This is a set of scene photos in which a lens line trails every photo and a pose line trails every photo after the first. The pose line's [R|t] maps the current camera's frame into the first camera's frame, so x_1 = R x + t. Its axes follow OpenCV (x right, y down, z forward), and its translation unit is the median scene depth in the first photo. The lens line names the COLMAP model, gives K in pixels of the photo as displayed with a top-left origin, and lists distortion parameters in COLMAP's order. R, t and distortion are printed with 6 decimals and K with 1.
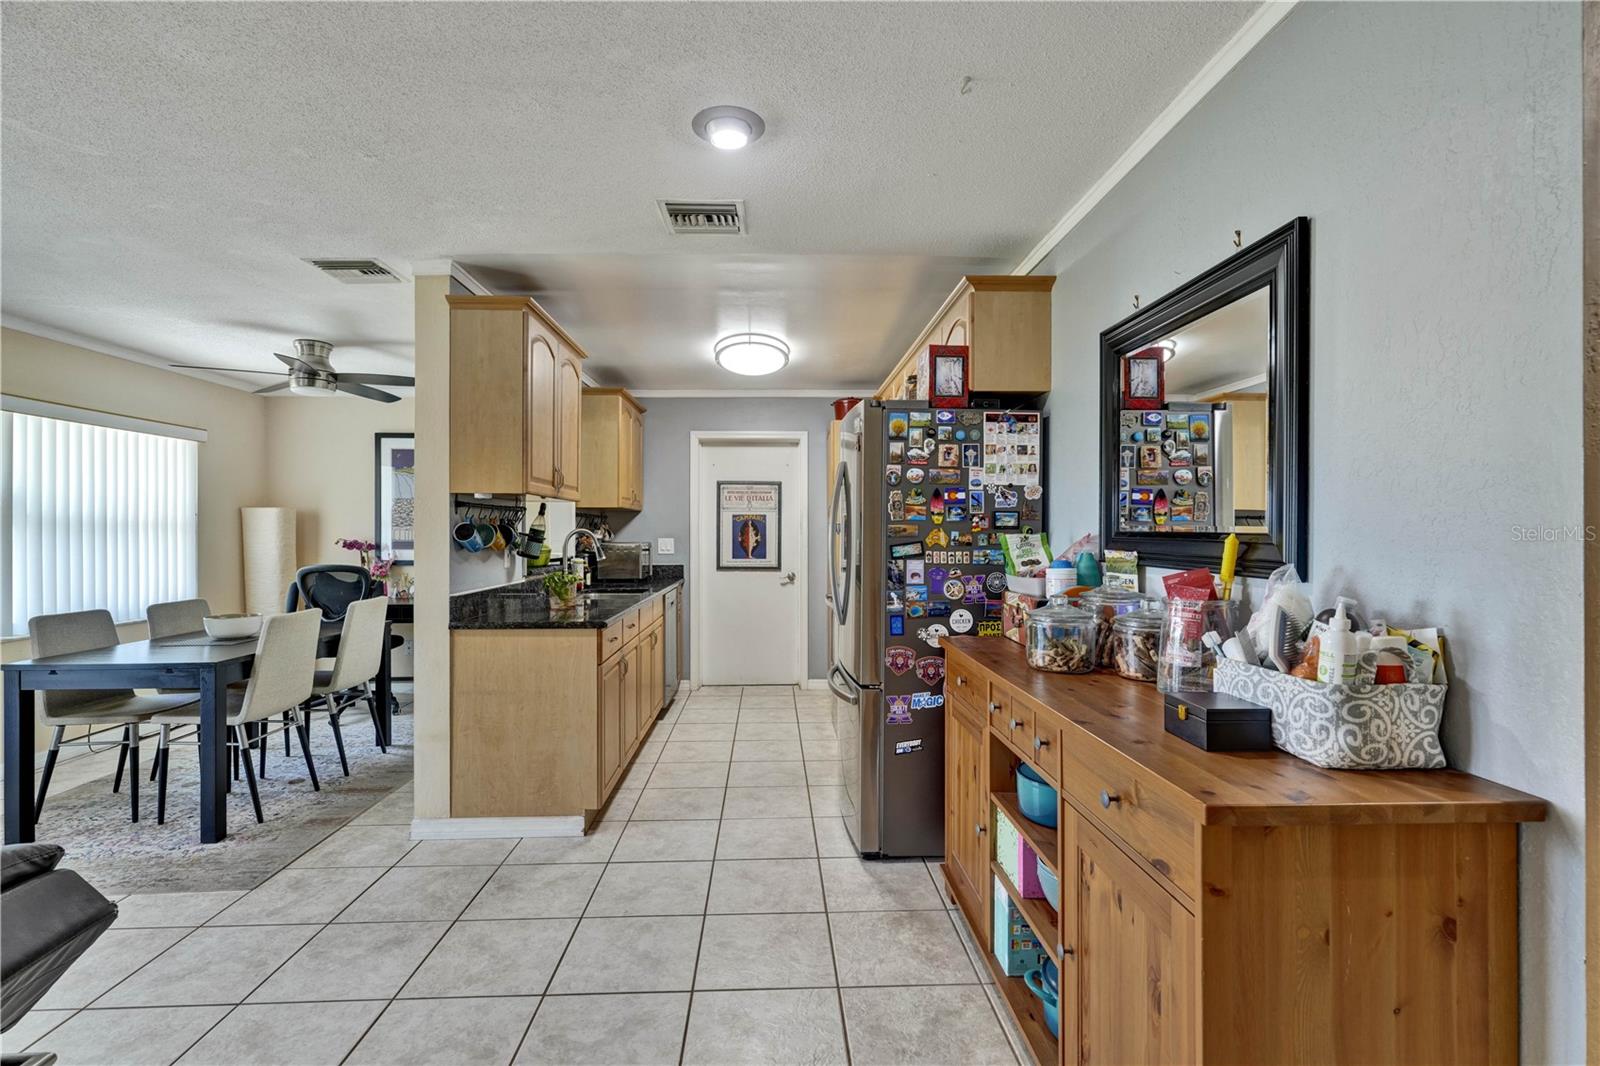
lens RADIAL K [[737.2, 0, 800.0], [0, 737.2, 533.0], [0, 0, 1]] dist [0.000100, 0.000974]
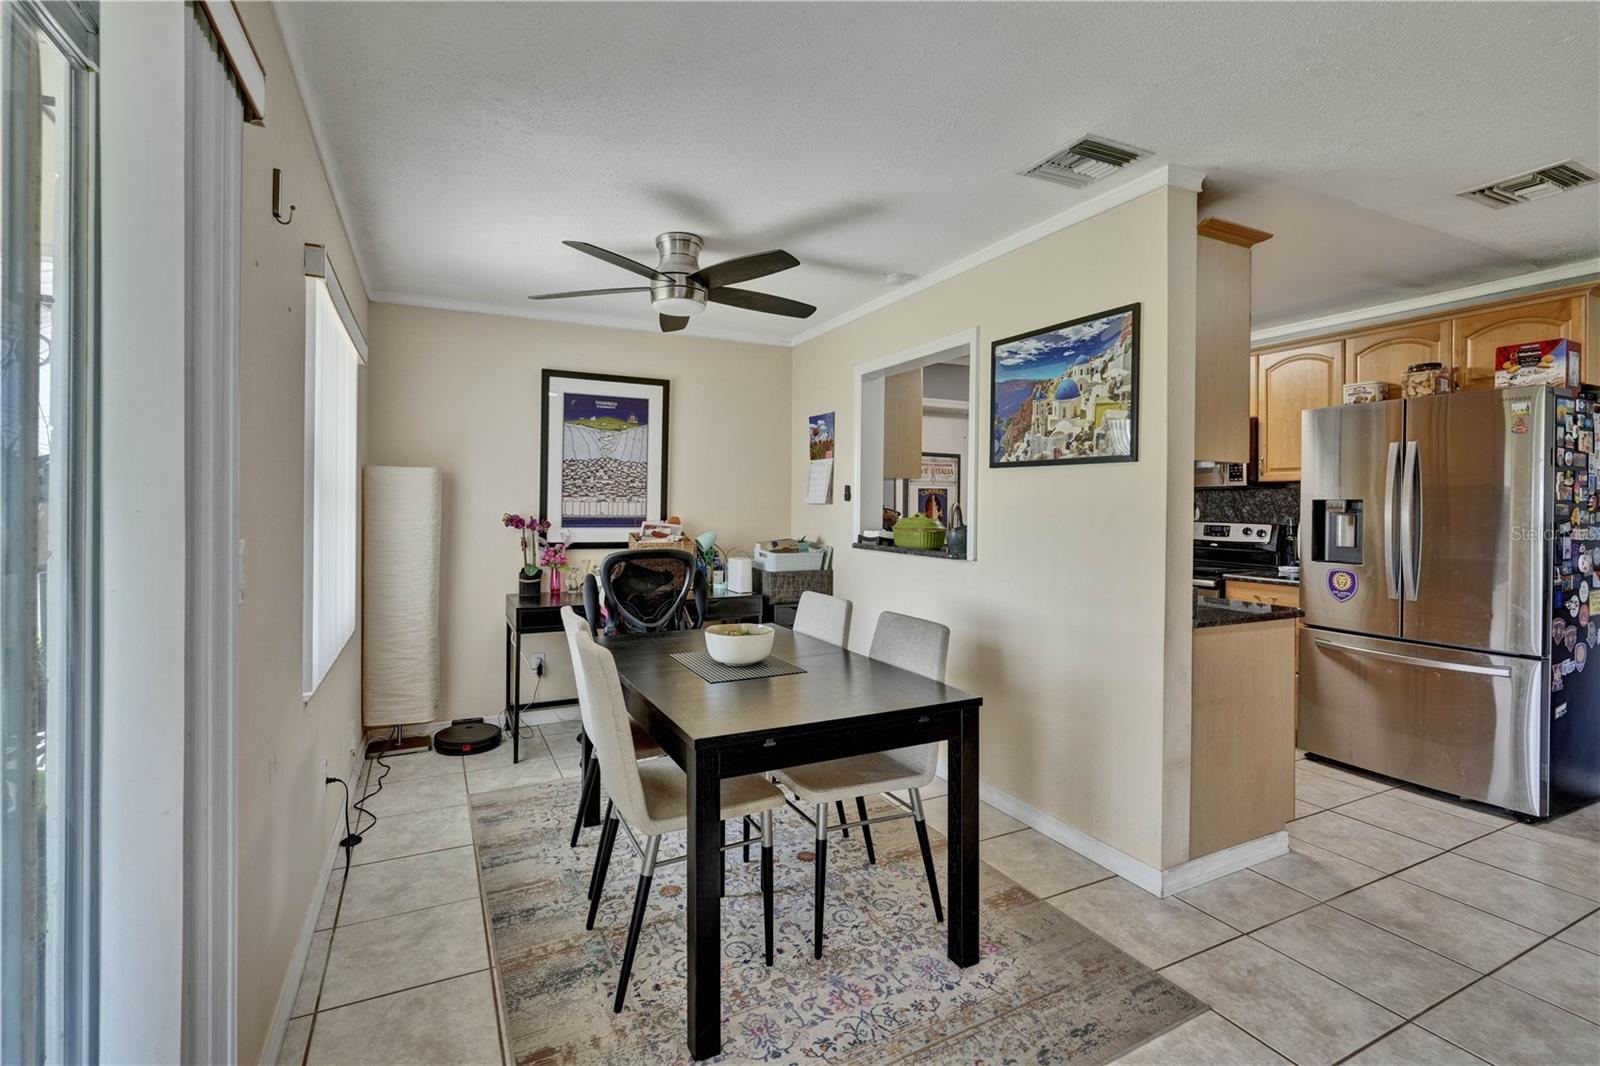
lens RADIAL K [[727.7, 0, 797.5], [0, 727.7, 510.2], [0, 0, 1]] dist [-0.001084, 0.000233]
pose [[0.914088, 0.004041, 0.405496, -0.910468], [-0.006283, 0.999971, 0.004199, -0.000127], [-0.405468, -0.006386, 0.914087, 0.339952]]
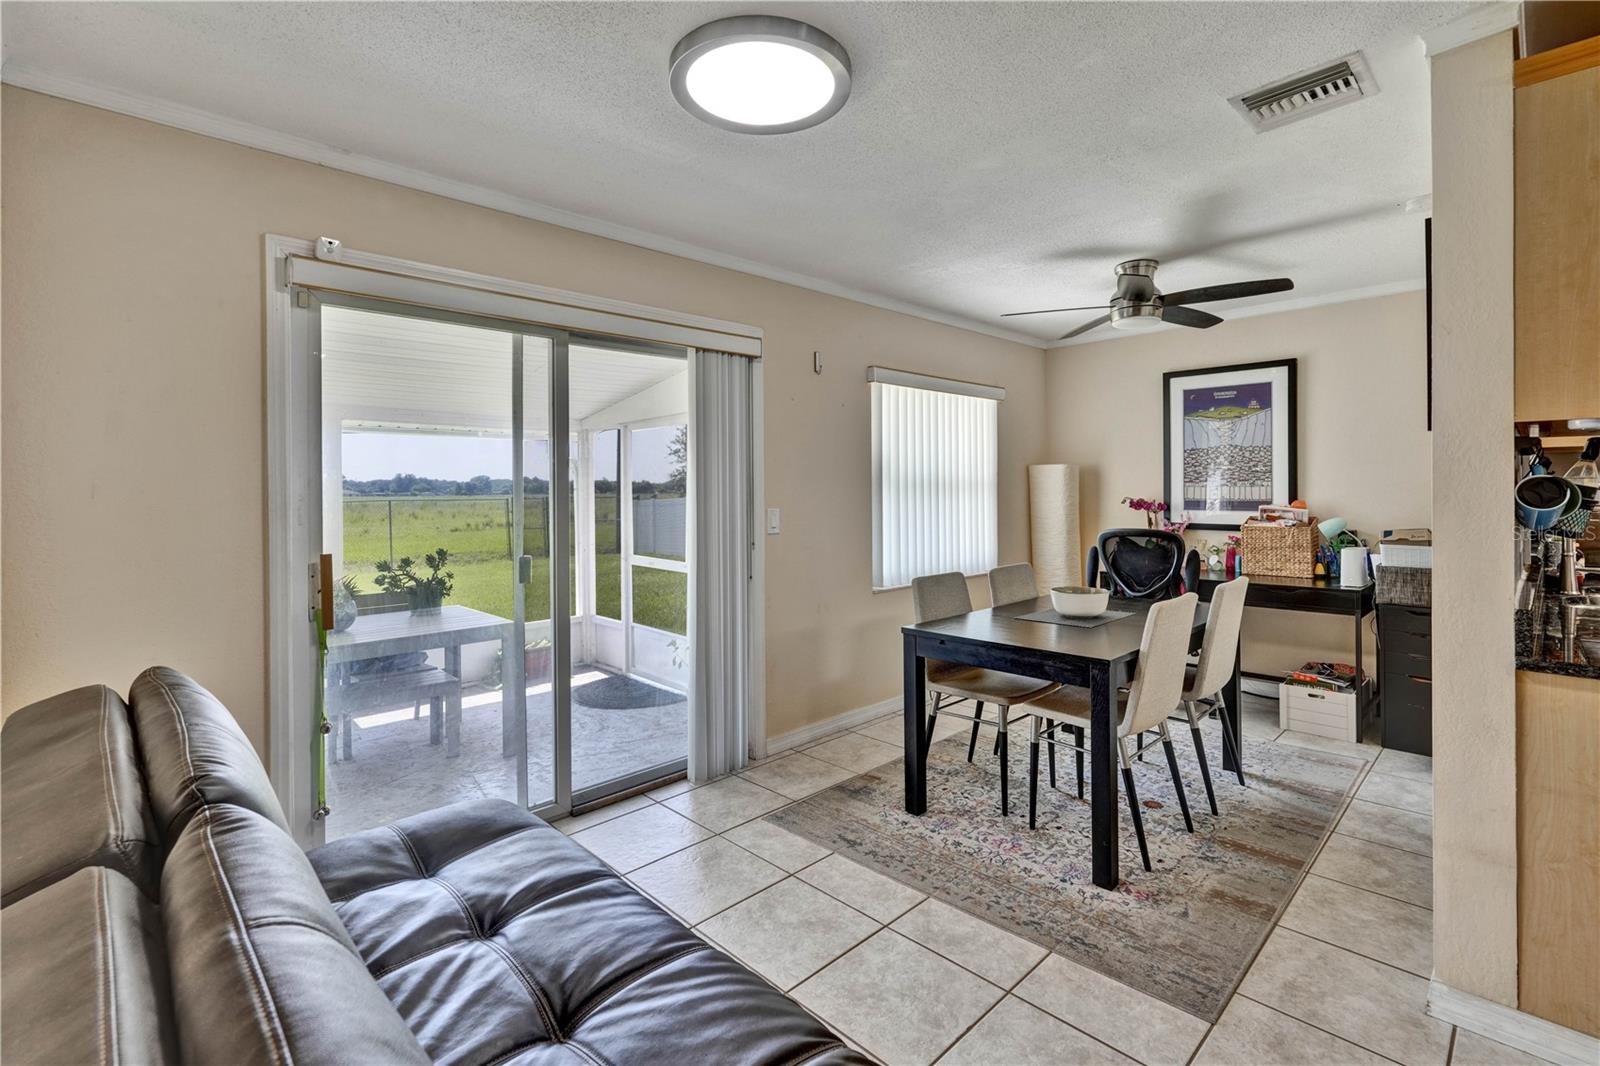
lens RADIAL K [[729.5, 0, 796.2], [0, 729.5, 493.1], [0, 0, 1]] dist [-0.000436, 0.000078]
pose [[0.660718, -0.001454, -0.750632, -0.321303], [0.007725, 0.999958, 0.004864, -0.006374], [0.750594, -0.009012, 0.660702, 0.179790]]
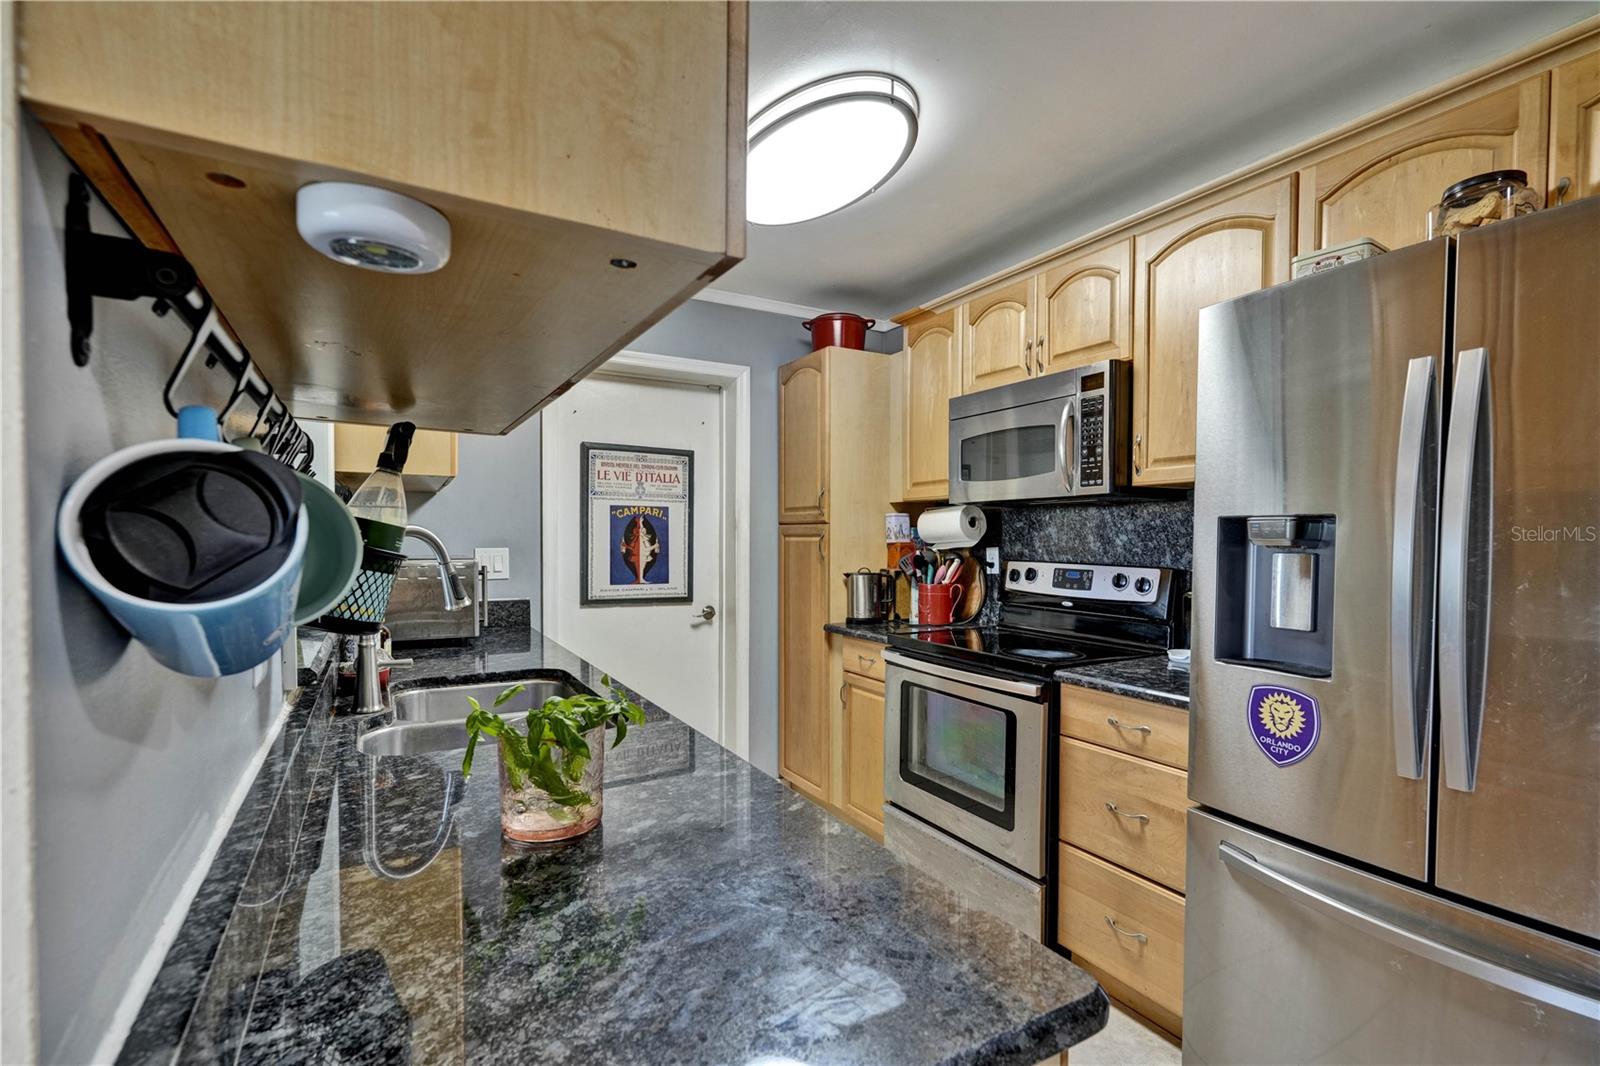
lens RADIAL K [[740.1, 0, 807.8], [0, 740.1, 557.9], [0, 0, 1]] dist [-0.001526, -0.000208]
pose [[0.886733, -0.005581, 0.462247, -0.328746], [-0.006392, 0.999683, 0.024333, 0.000369], [-0.462237, -0.024532, 0.886417, 0.662147]]
